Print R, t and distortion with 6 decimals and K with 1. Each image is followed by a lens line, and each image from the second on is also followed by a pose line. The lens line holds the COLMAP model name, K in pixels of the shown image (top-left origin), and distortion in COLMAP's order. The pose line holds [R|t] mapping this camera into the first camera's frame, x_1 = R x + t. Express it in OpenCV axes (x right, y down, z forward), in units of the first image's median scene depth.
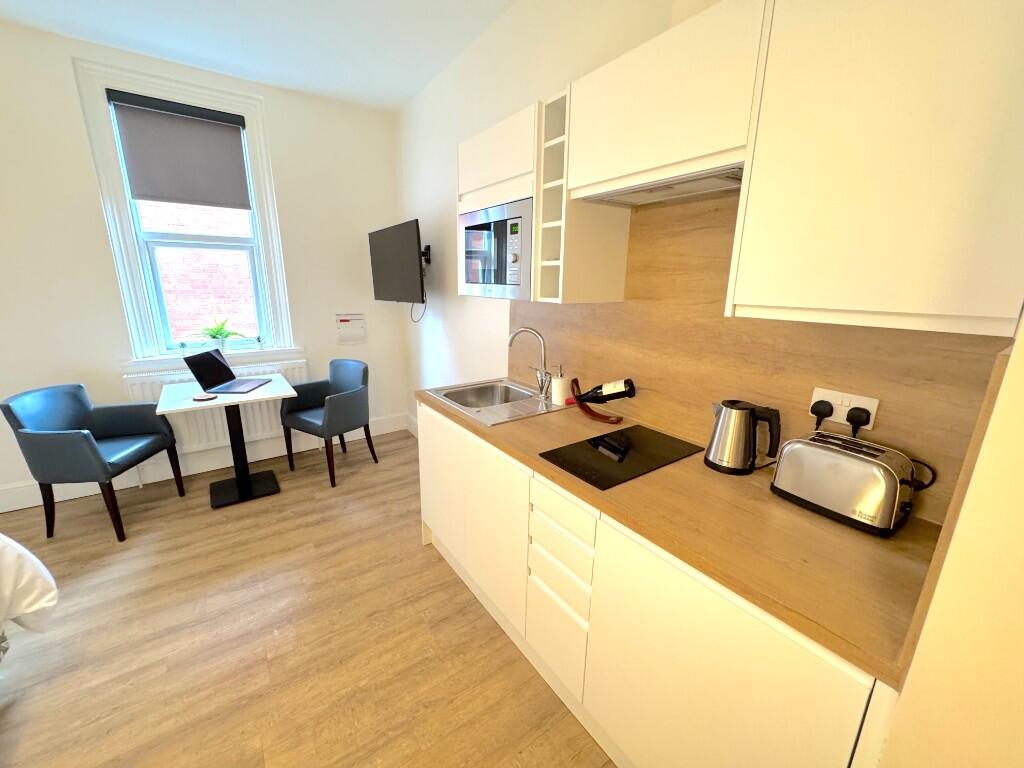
lens RADIAL K [[408.2, 0, 511.2], [0, 408.2, 384.5], [0, 0, 1]] dist [-0.002988, 0.000353]
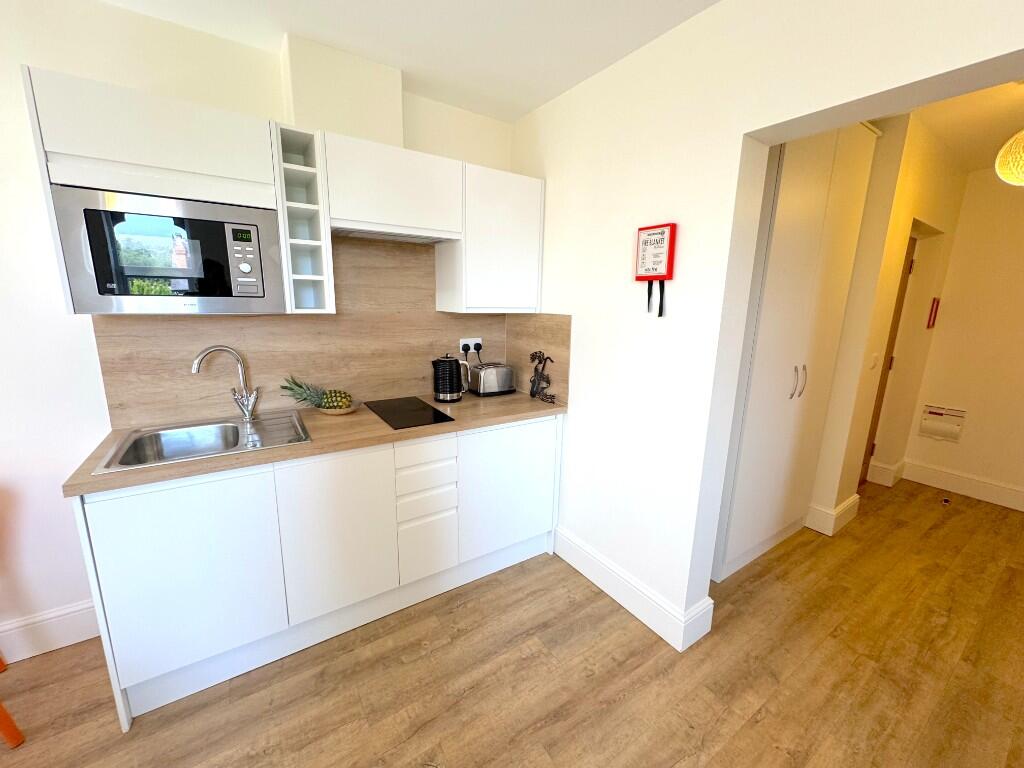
lens RADIAL K [[408.2, 0, 511.2], [0, 408.2, 384.5], [0, 0, 1]] dist [-0.002988, 0.000353]
pose [[0.018721, -0.219206, 0.975499, -0.701201], [0.223862, 0.951819, 0.209588, -0.091989], [-0.974441, 0.214453, 0.066891, 0.321163]]
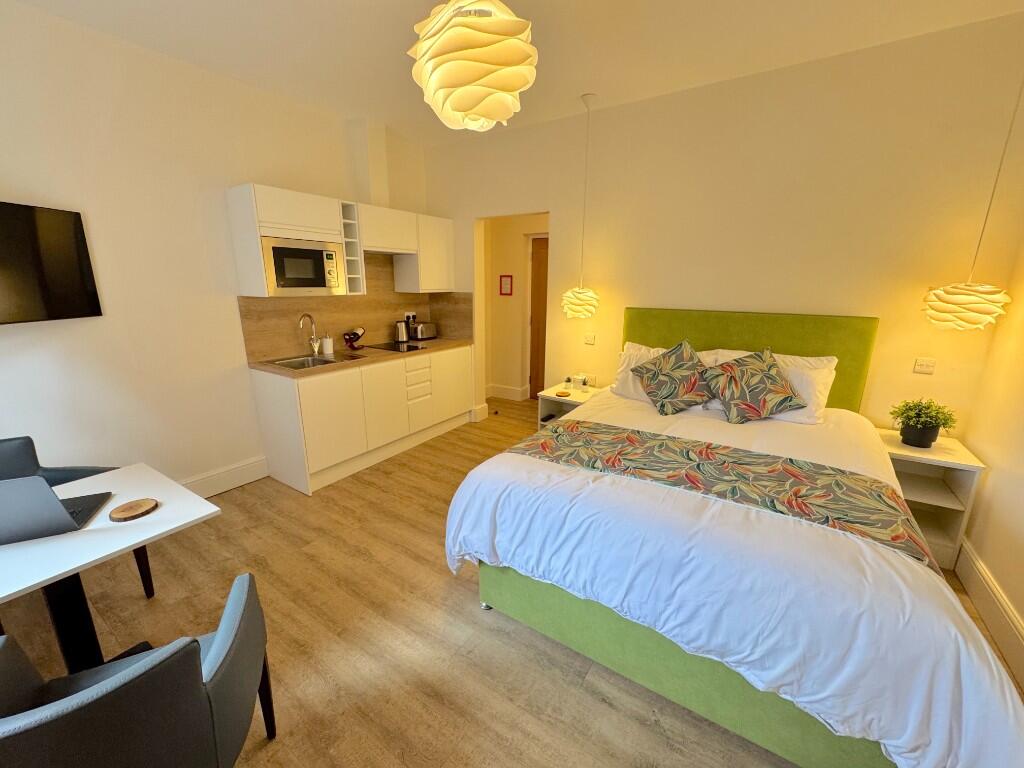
lens RADIAL K [[408.2, 0, 511.2], [0, 408.2, 384.5], [0, 0, 1]] dist [-0.002988, 0.000353]
pose [[-0.363580, -0.244979, 0.898774, -1.561528], [0.218534, 0.915450, 0.337927, -0.222054], [-0.905567, 0.319277, -0.279303, 0.716971]]
